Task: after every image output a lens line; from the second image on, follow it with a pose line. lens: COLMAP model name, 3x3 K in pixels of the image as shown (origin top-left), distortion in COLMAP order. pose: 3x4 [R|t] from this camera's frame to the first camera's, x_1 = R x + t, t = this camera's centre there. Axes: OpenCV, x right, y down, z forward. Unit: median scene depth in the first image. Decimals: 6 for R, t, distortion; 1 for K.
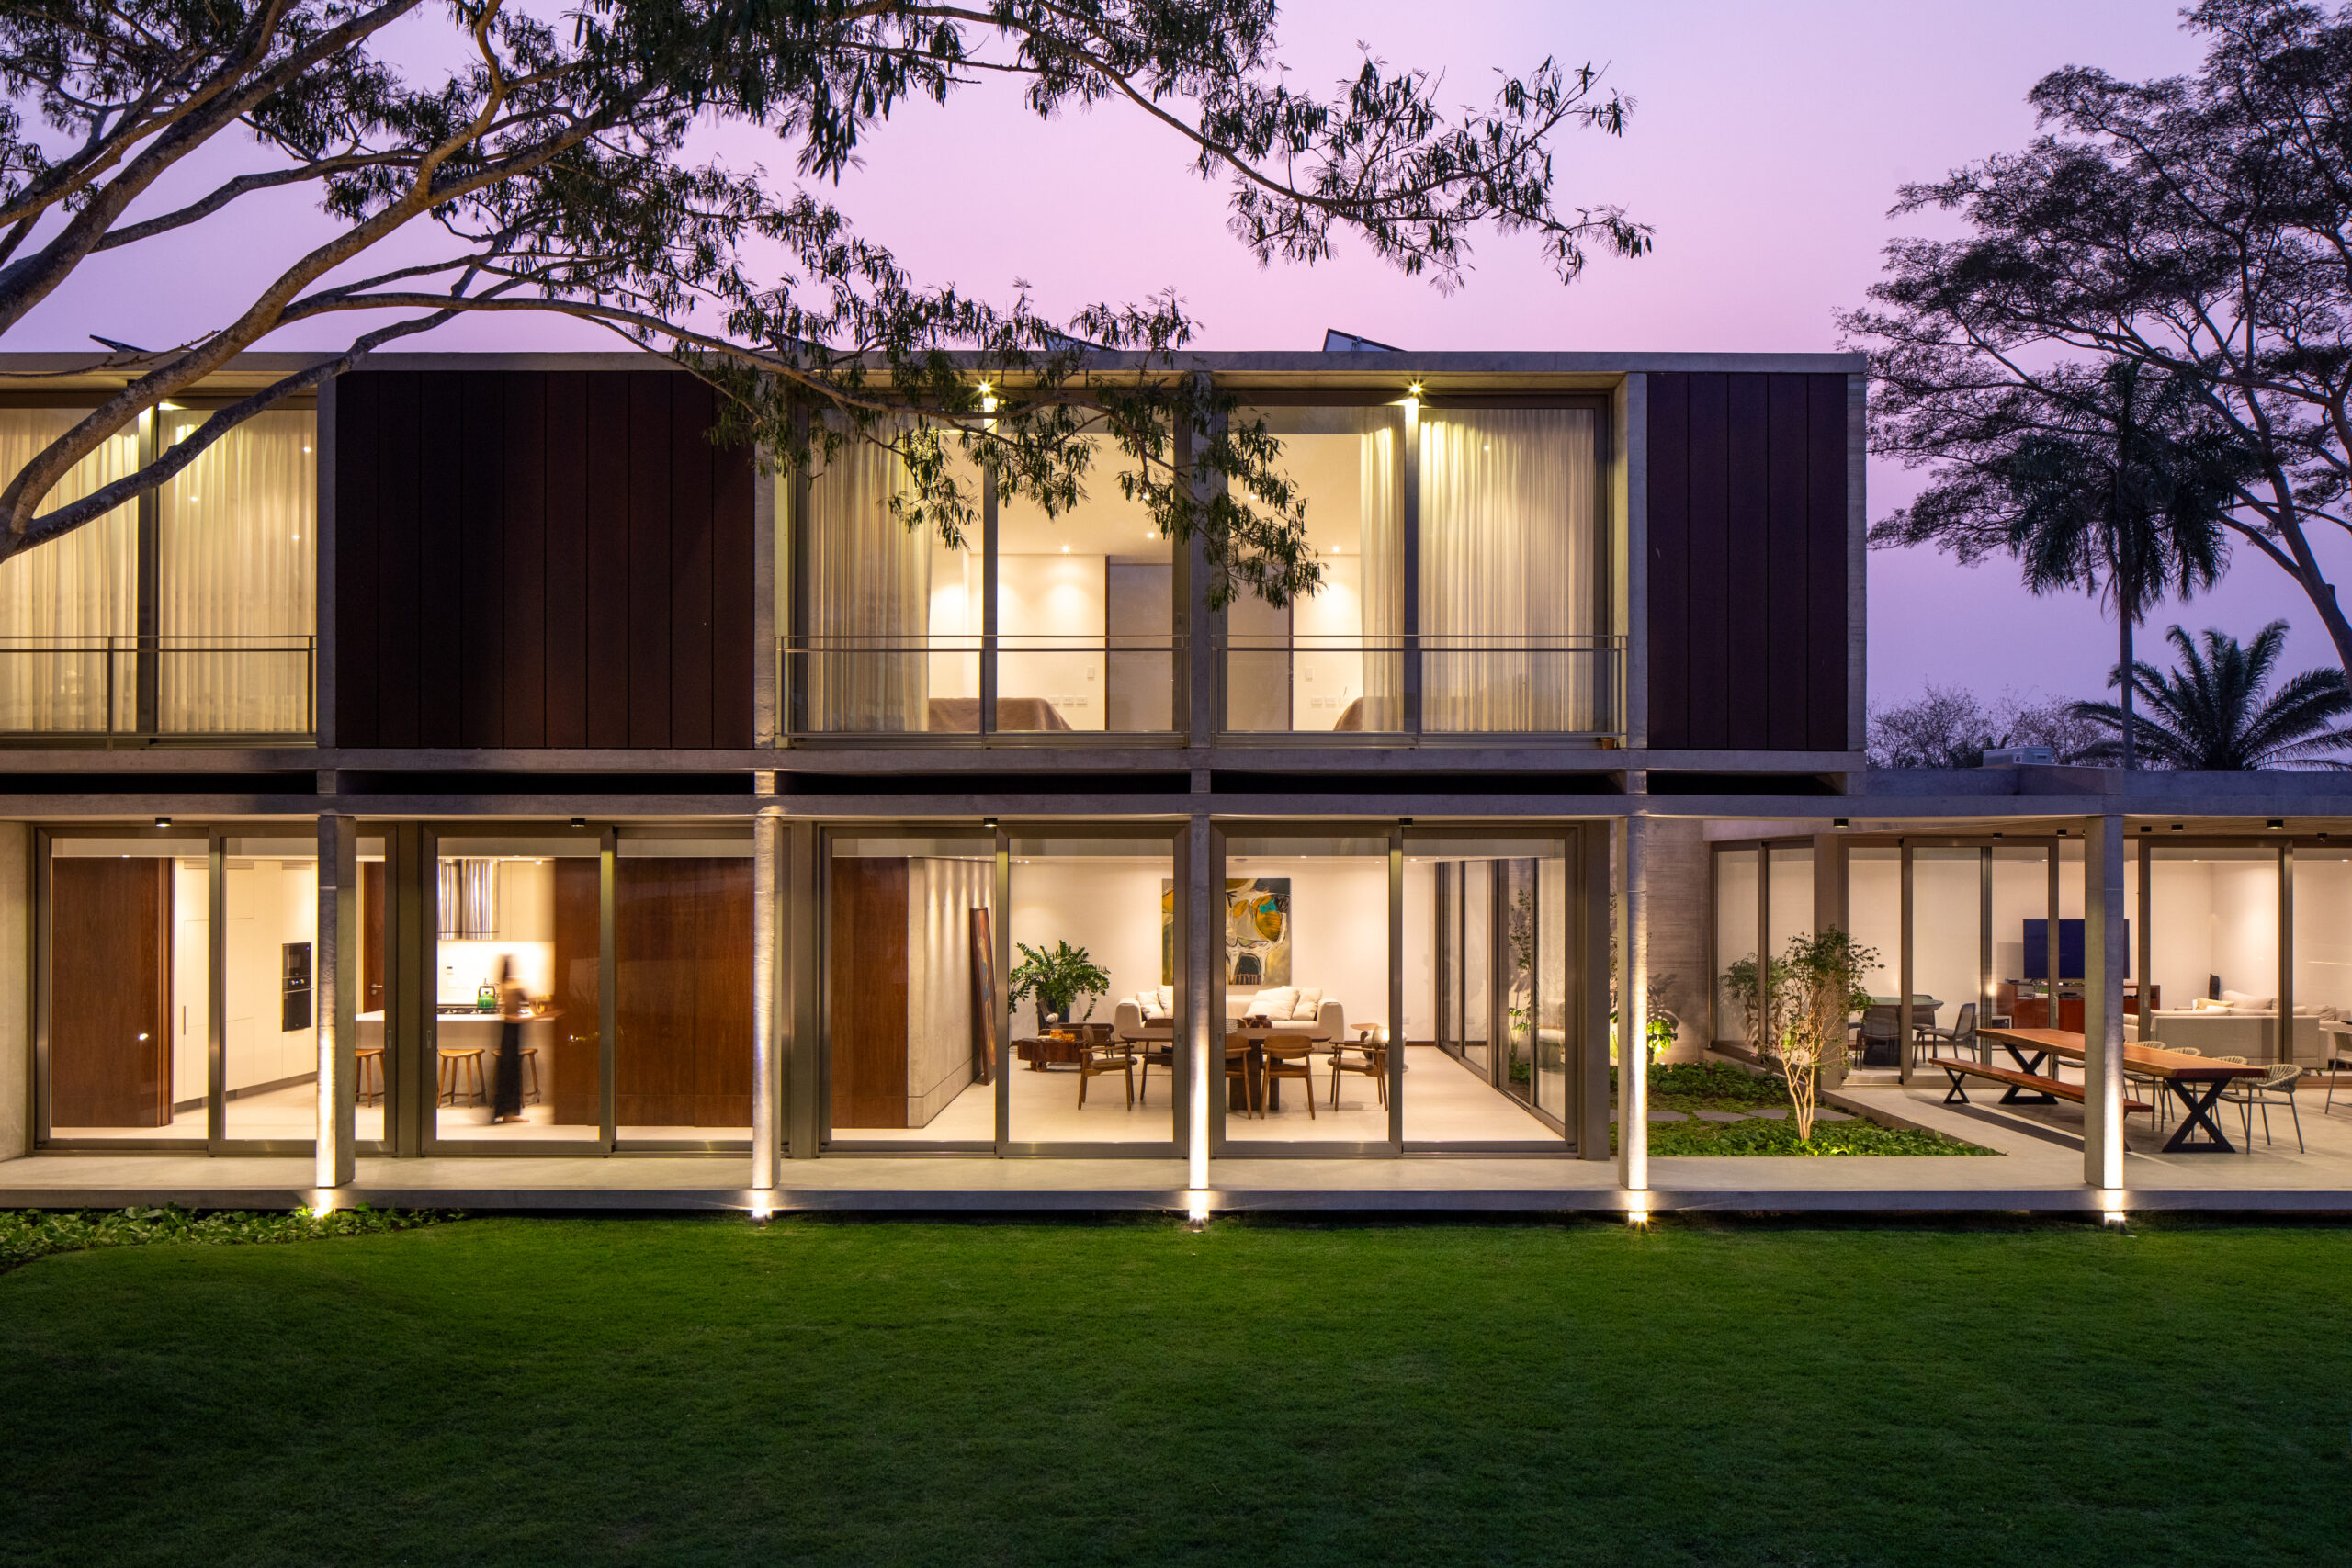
lens RADIAL K [[1644.2, 0, 1214.4], [0, 1644.2, 857.8], [0, 0, 1]] dist [-0.001636, 0.000292]
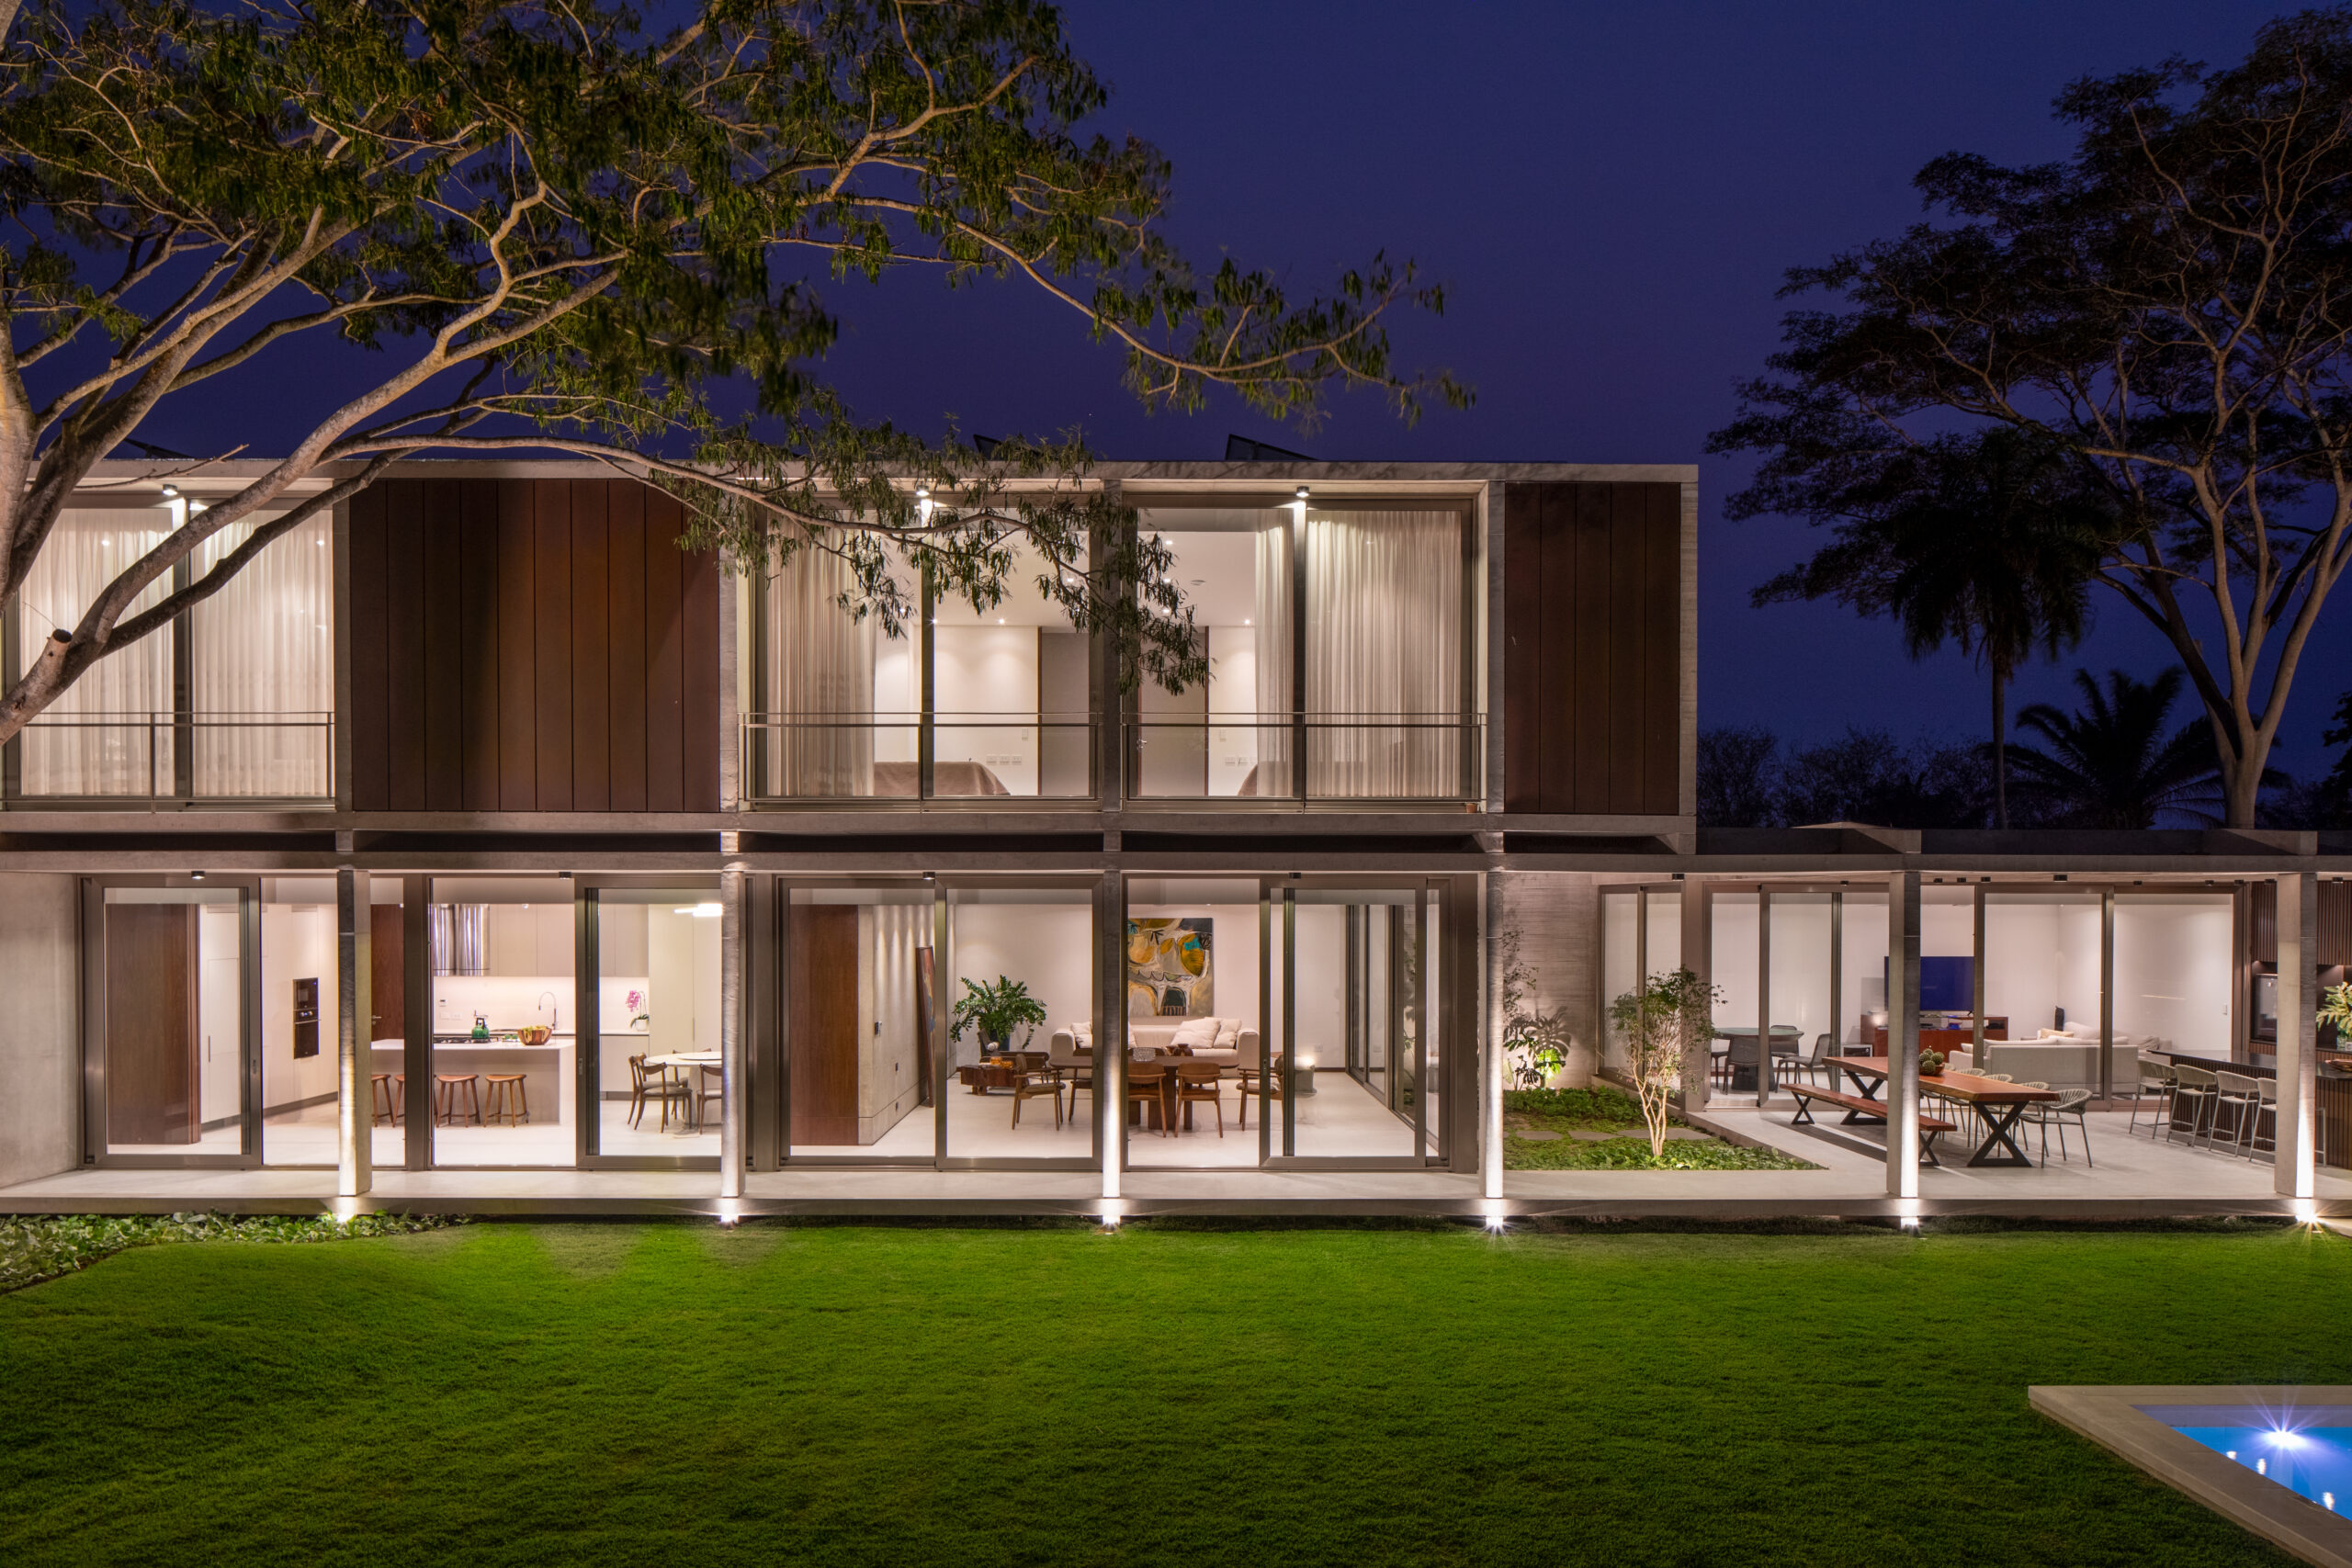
lens RADIAL K [[1630.8, 0, 1175.0], [0, 1630.8, 920.8], [0, 0, 1]] dist [0.001690, 0.000171]
pose [[0.999999, 0.000593, 0.001357, 0.031665], [-0.000623, 0.999752, 0.022254, -0.015615], [-0.001343, -0.022255, 0.999751, -0.124686]]
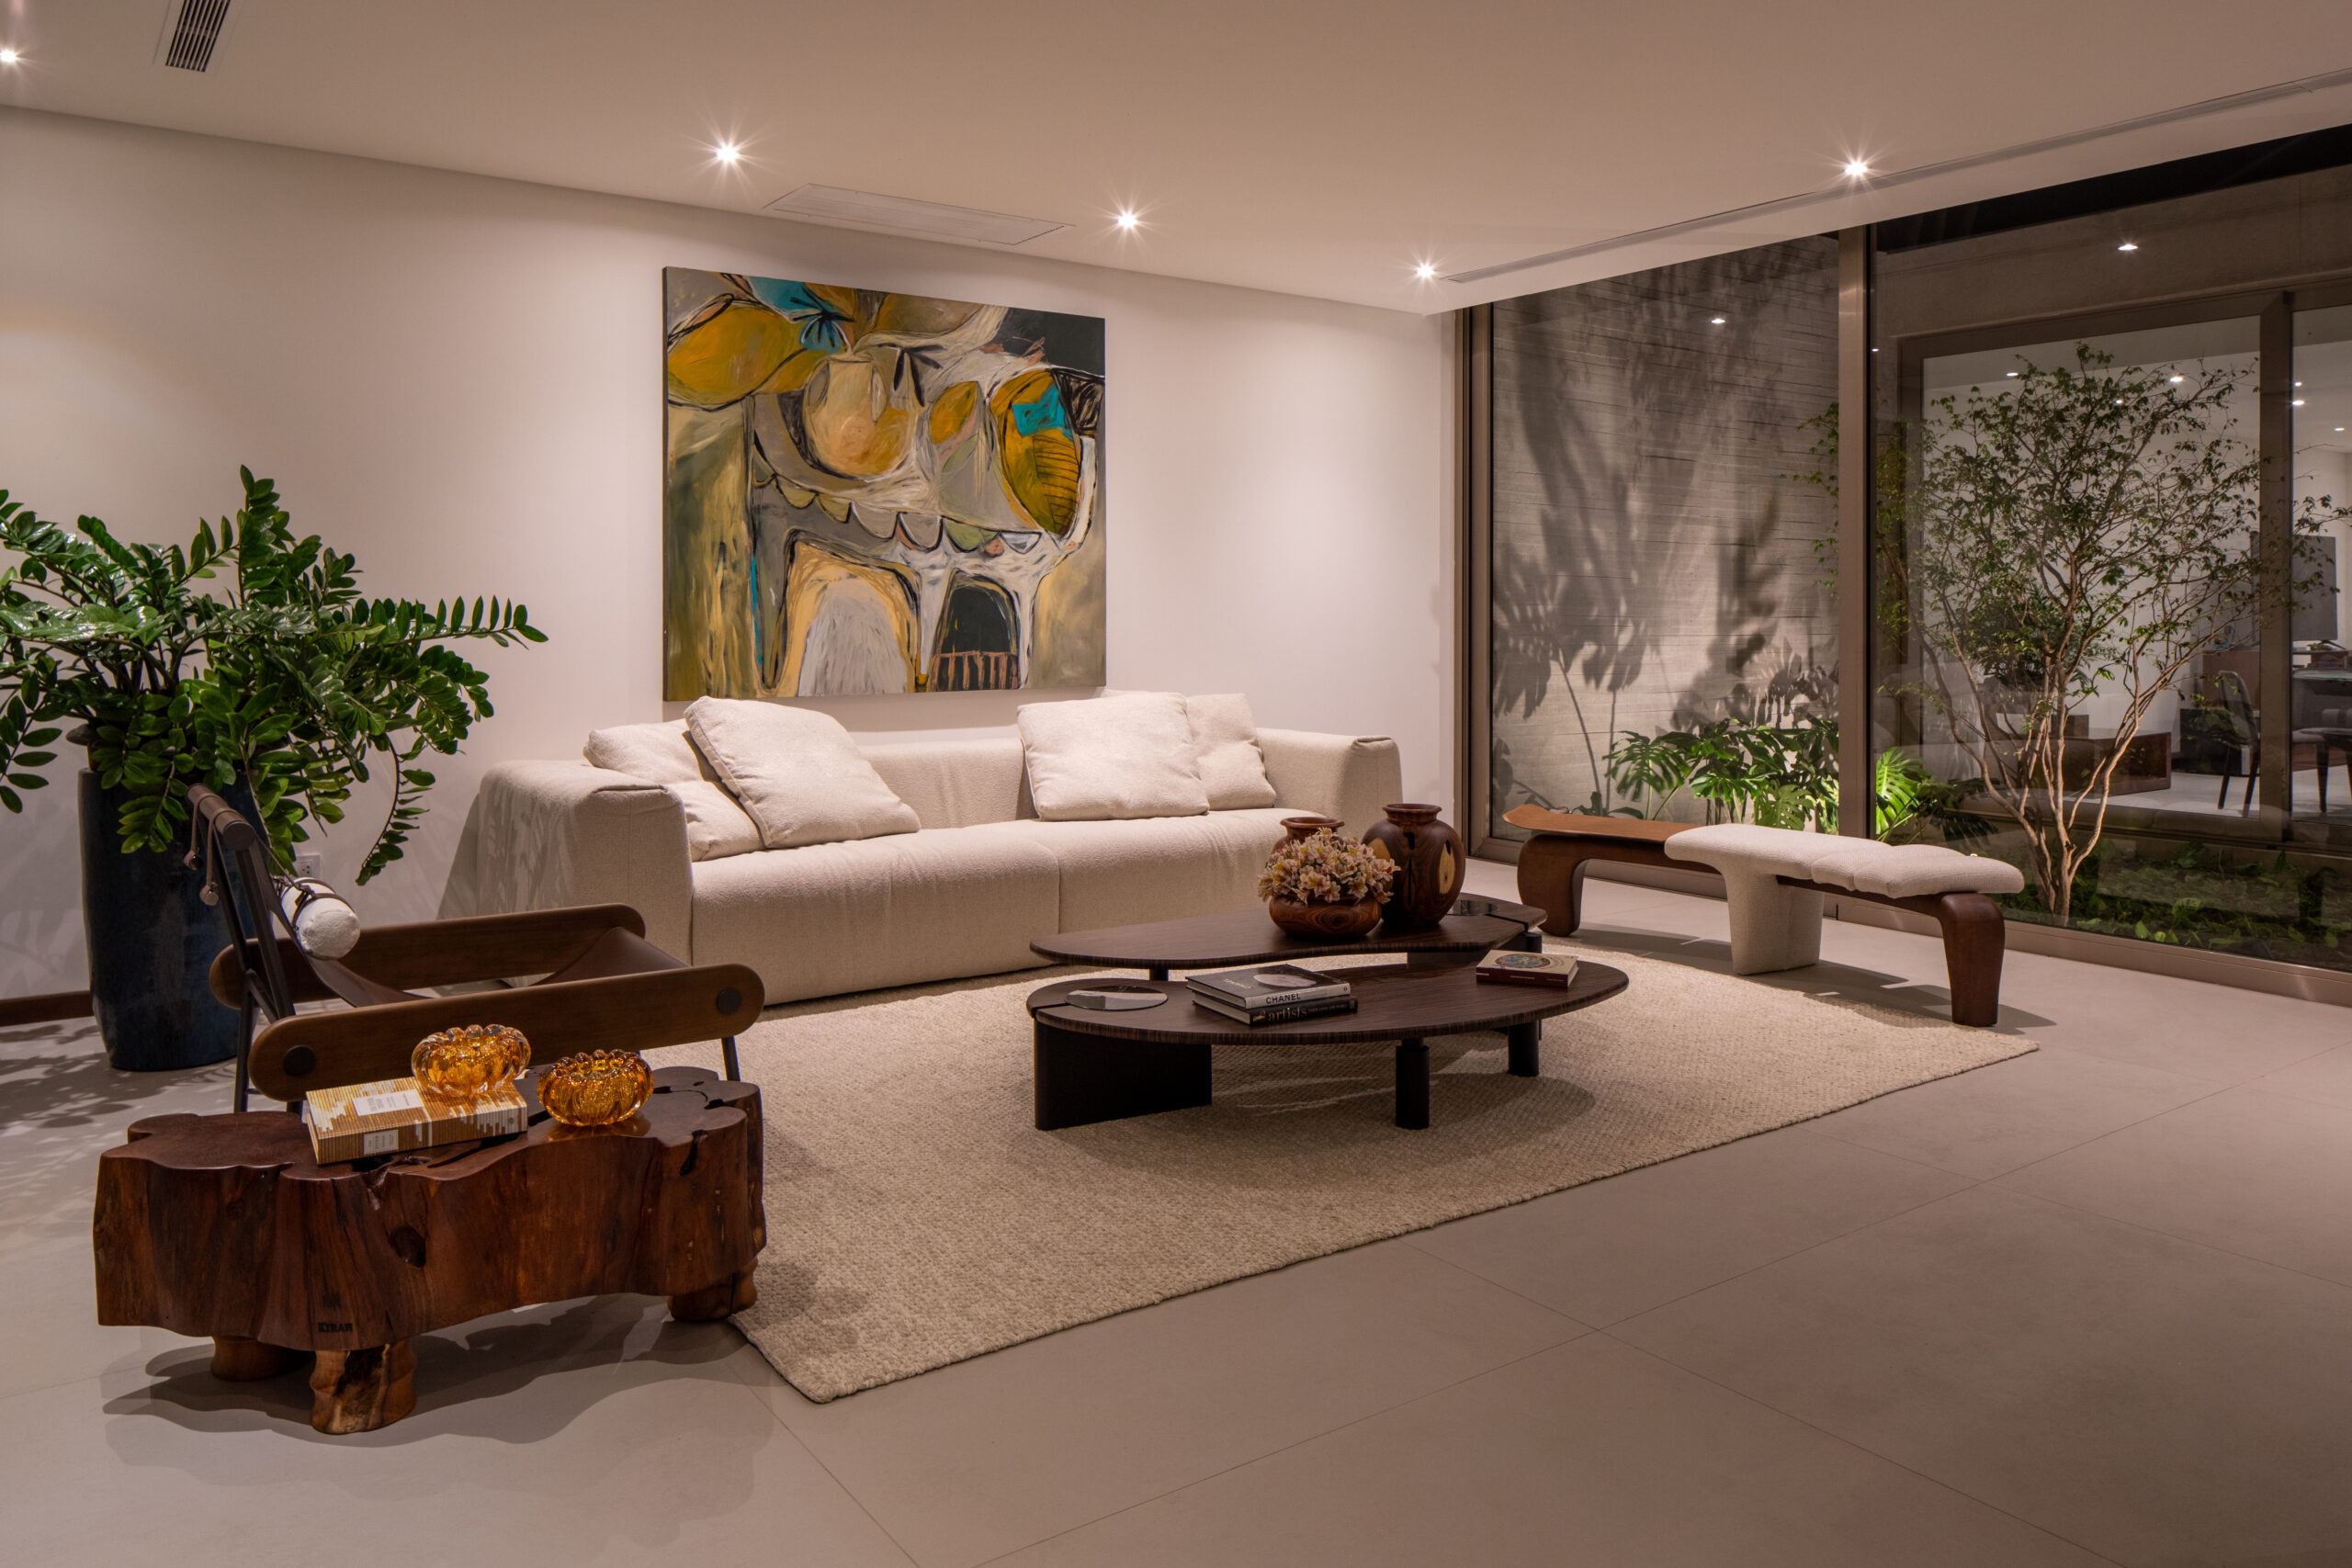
lens RADIAL K [[1634.3, 0, 1176.2], [0, 1634.3, 621.7], [0, 0, 1]] dist [0.004499, 0.001303]
pose [[0.818941, -0.002250, 0.573874, -0.176119], [-0.004464, 0.999937, 0.010292, 0.100951], [-0.573861, -0.010991, 0.818879, 1.216443]]
